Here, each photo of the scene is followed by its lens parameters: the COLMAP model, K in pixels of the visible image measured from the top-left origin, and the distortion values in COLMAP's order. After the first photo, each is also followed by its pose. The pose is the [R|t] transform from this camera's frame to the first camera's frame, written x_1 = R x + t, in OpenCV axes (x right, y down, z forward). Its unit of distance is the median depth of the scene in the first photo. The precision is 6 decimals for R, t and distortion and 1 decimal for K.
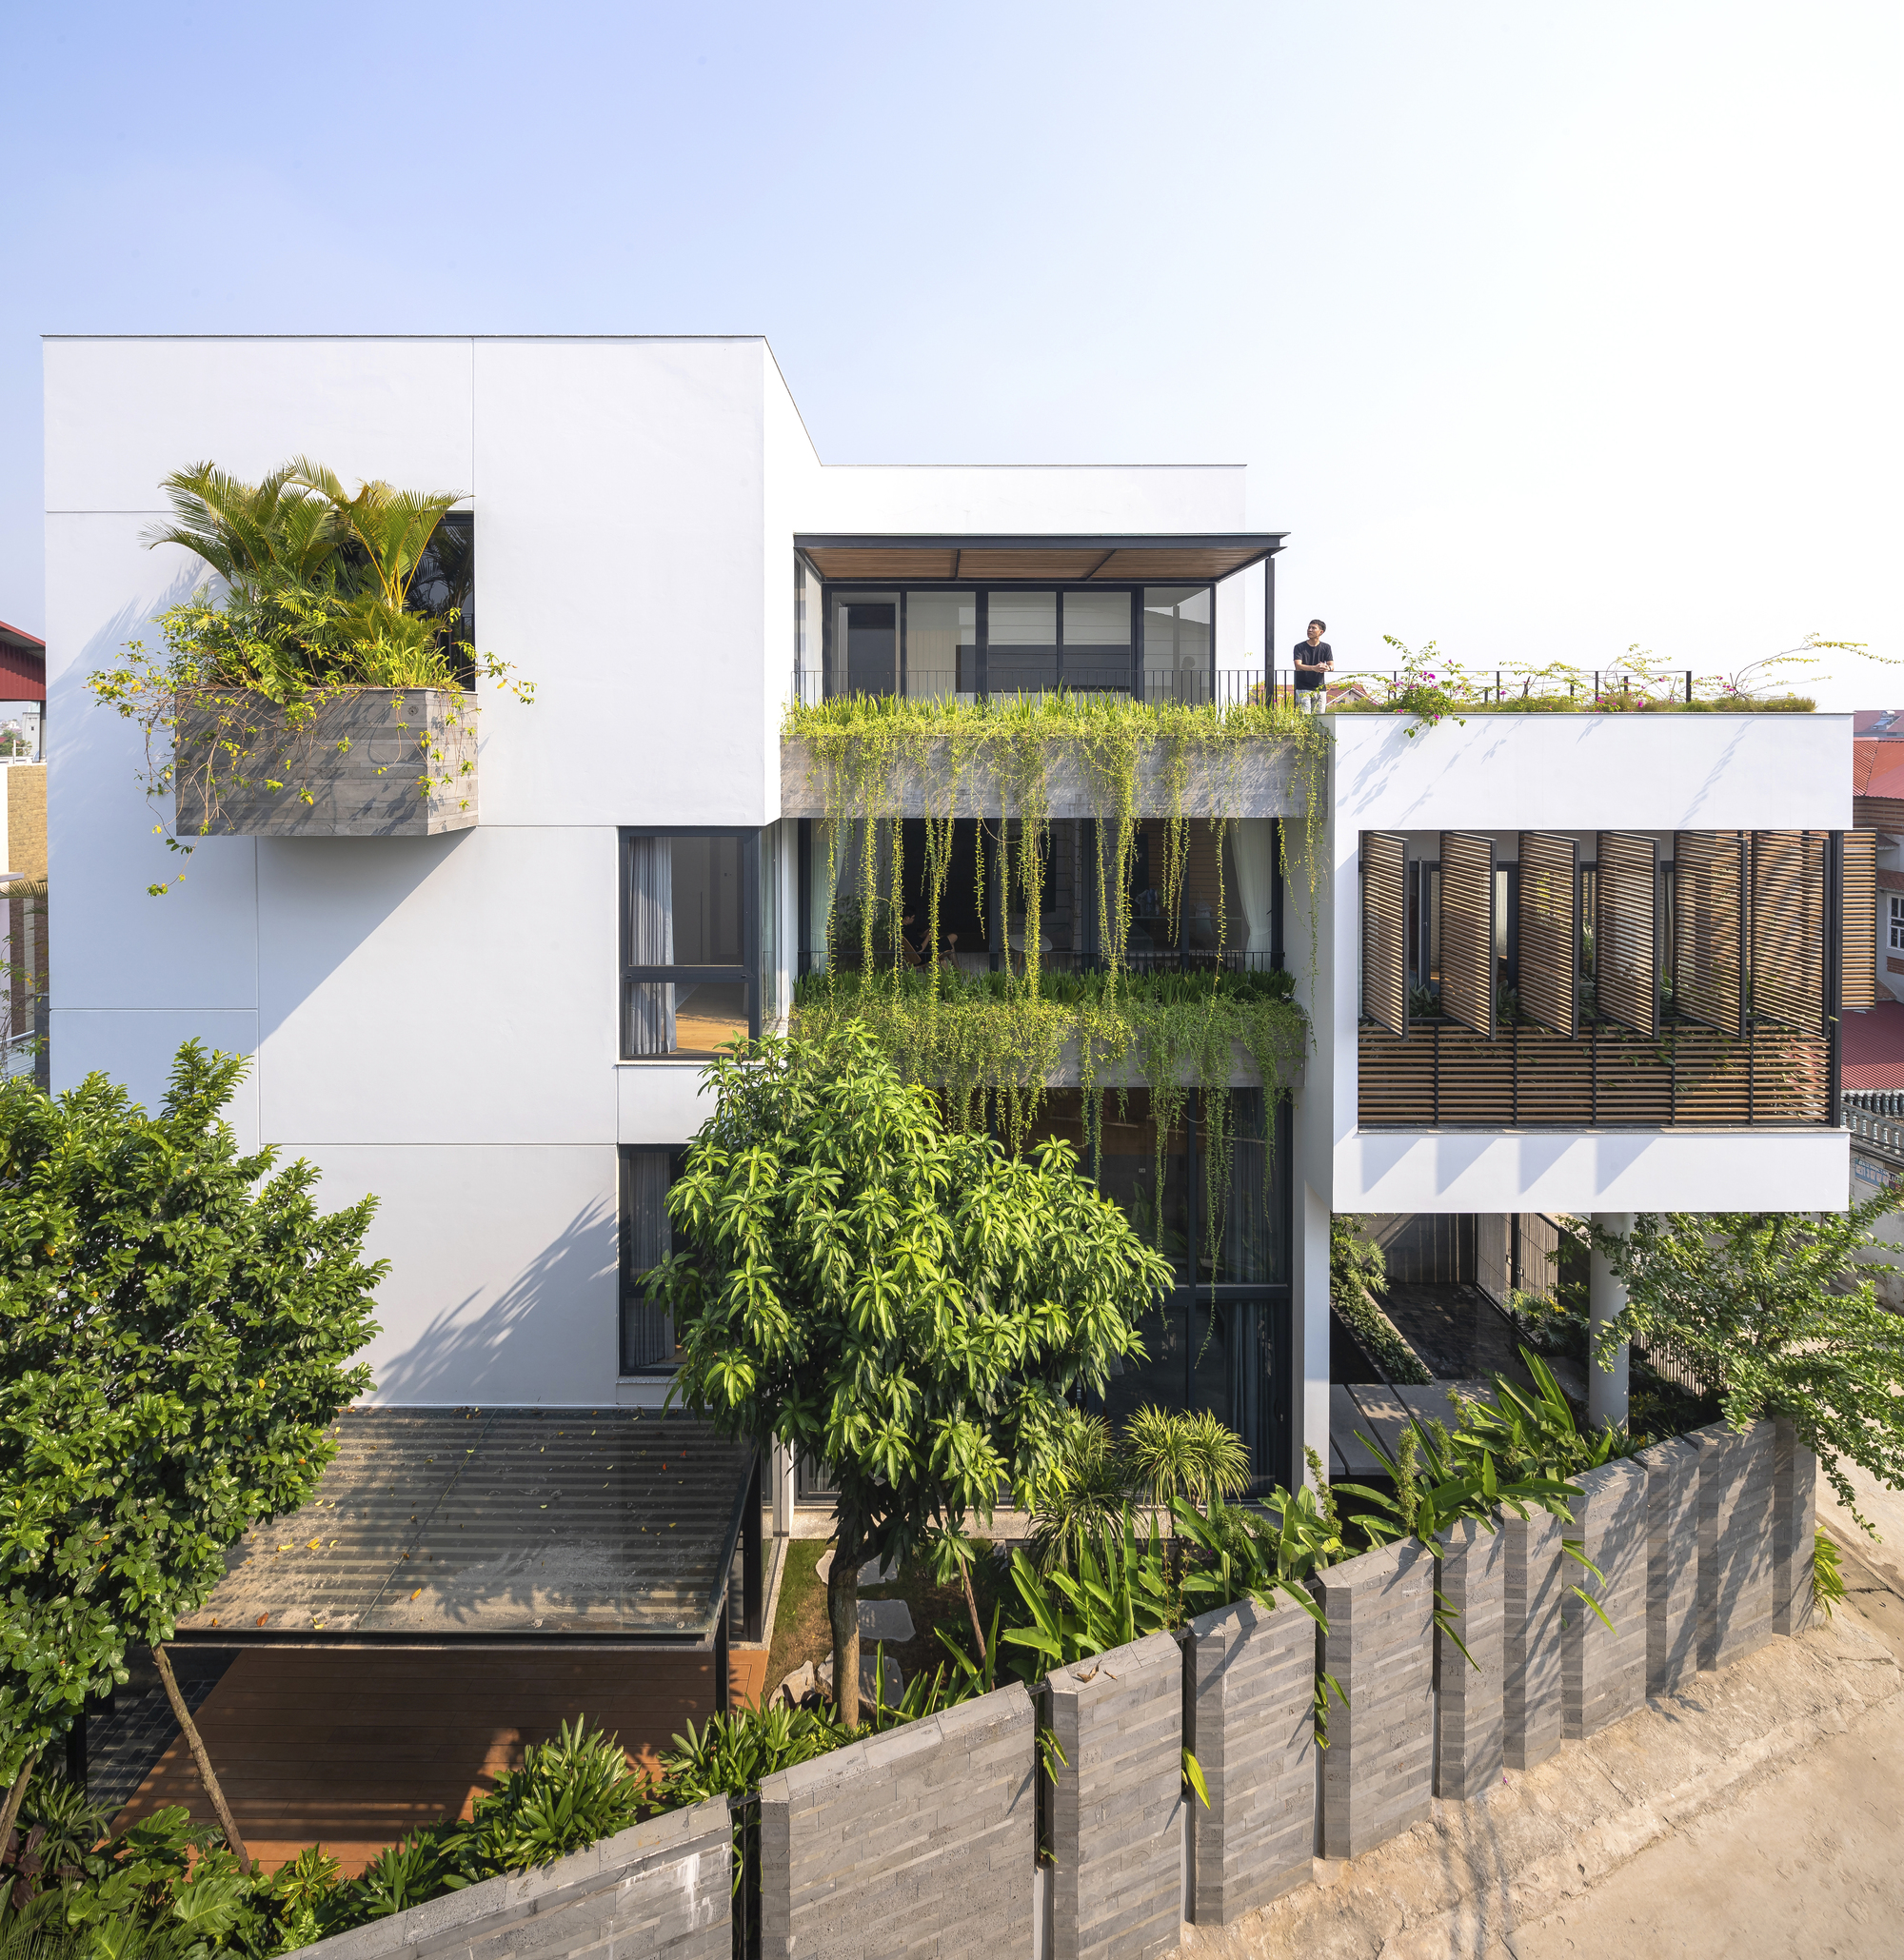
lens RADIAL K [[965.4, 0, 899.7], [0, 965.4, 976.1], [0, 0, 1]] dist [-0.001493, -0.000986]
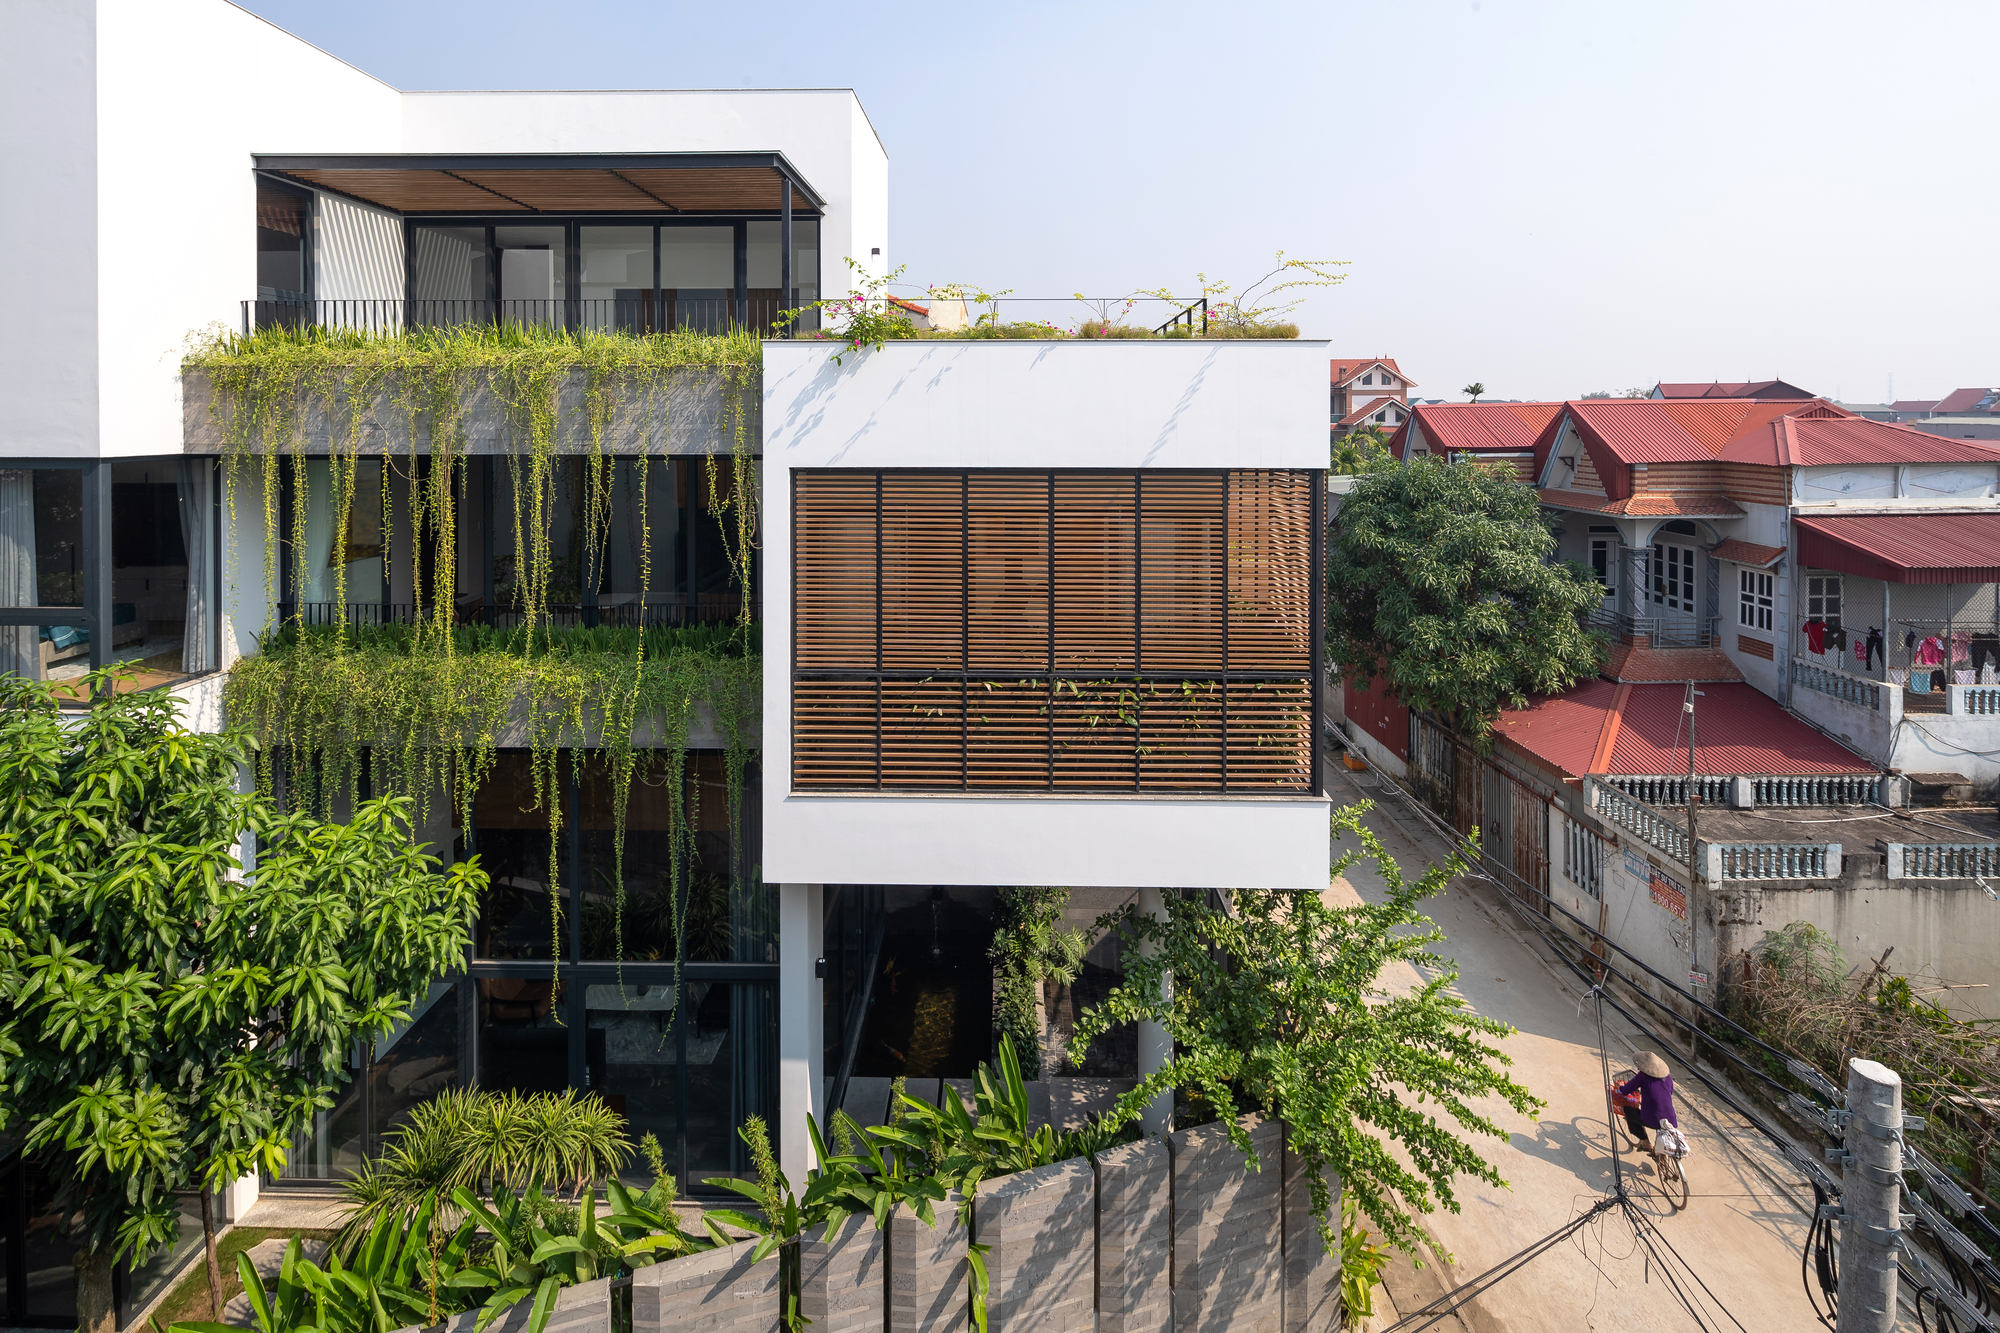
lens RADIAL K [[1006.7, 0, 1000.0], [0, 1006.7, 666.5], [0, 0, 1]] dist [-0.001445, -0.000703]
pose [[0.999769, 0.007301, -0.020214, 0.662860], [-0.007407, 0.999959, -0.005189, 0.040217], [0.020175, 0.005338, 0.999782, 0.040763]]
